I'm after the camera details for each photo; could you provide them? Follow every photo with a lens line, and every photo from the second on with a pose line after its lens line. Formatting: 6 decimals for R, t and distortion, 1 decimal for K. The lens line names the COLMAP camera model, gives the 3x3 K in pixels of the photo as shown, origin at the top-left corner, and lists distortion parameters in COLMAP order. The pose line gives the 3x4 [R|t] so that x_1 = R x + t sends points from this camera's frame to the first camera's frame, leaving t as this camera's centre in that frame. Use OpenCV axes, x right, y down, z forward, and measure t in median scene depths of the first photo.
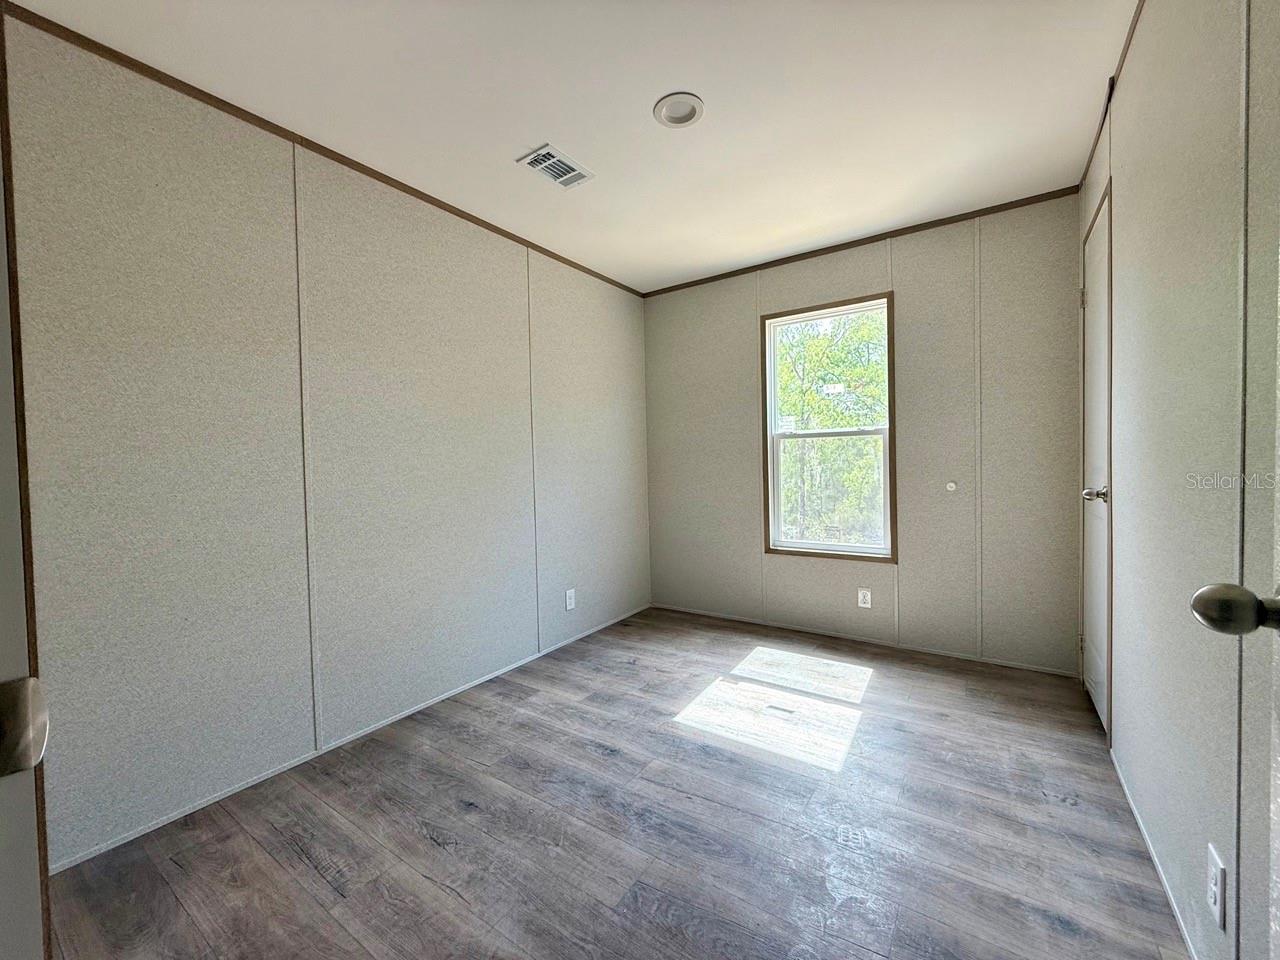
lens RADIAL K [[513.3, 0, 651.1], [0, 513.3, 478.6], [0, 0, 1]] dist [-0.000910, -0.000389]
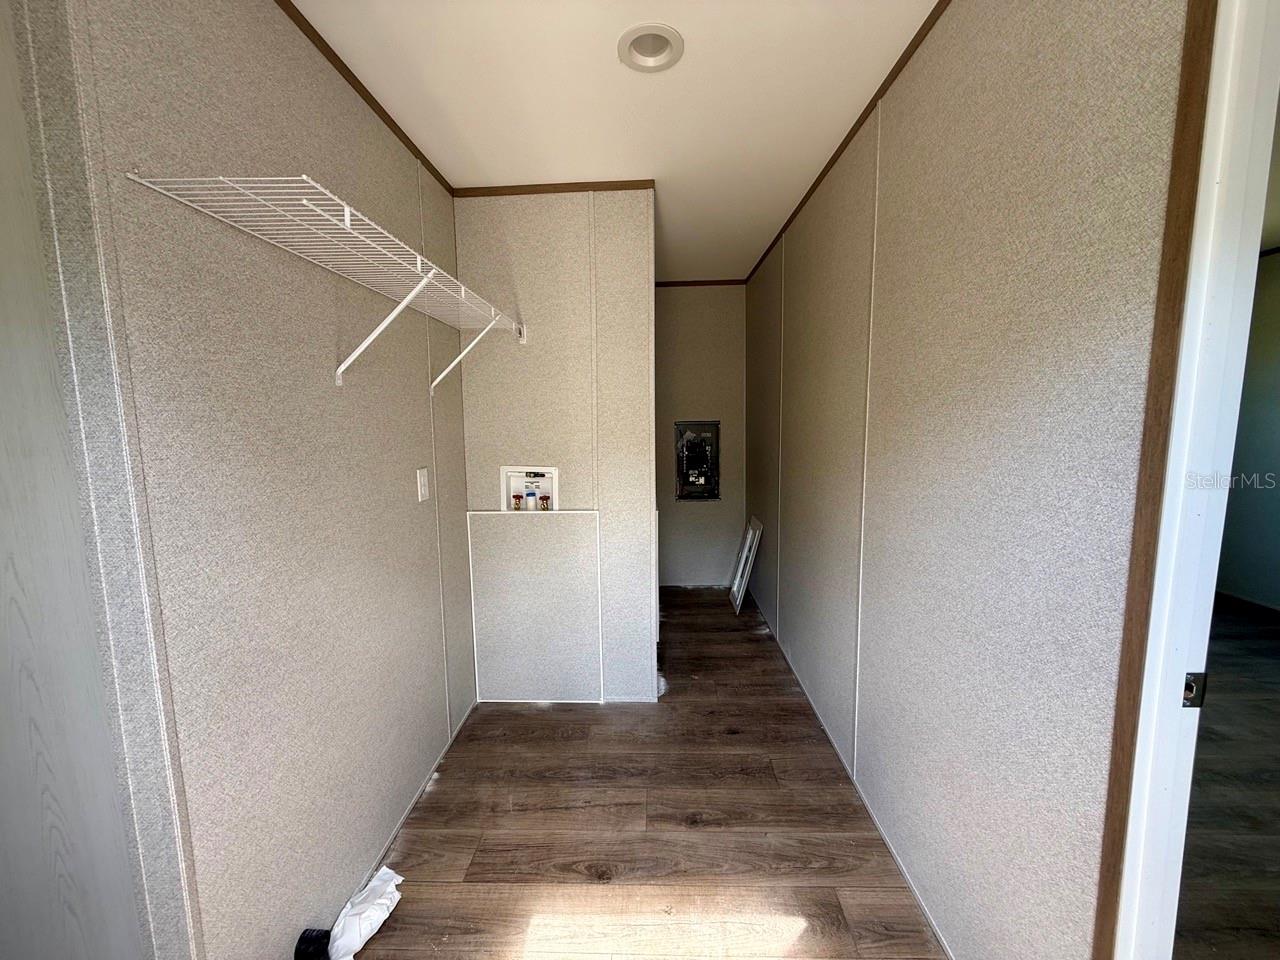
lens RADIAL K [[511.4, 0, 644.2], [0, 511.4, 466.9], [0, 0, 1]] dist [0.000548, 0.000052]
pose [[-0.849753, 0.096643, -0.518248, 0.423397], [0.021952, 0.988687, 0.148378, -0.230428], [0.526724, 0.114708, -0.842261, 1.717056]]
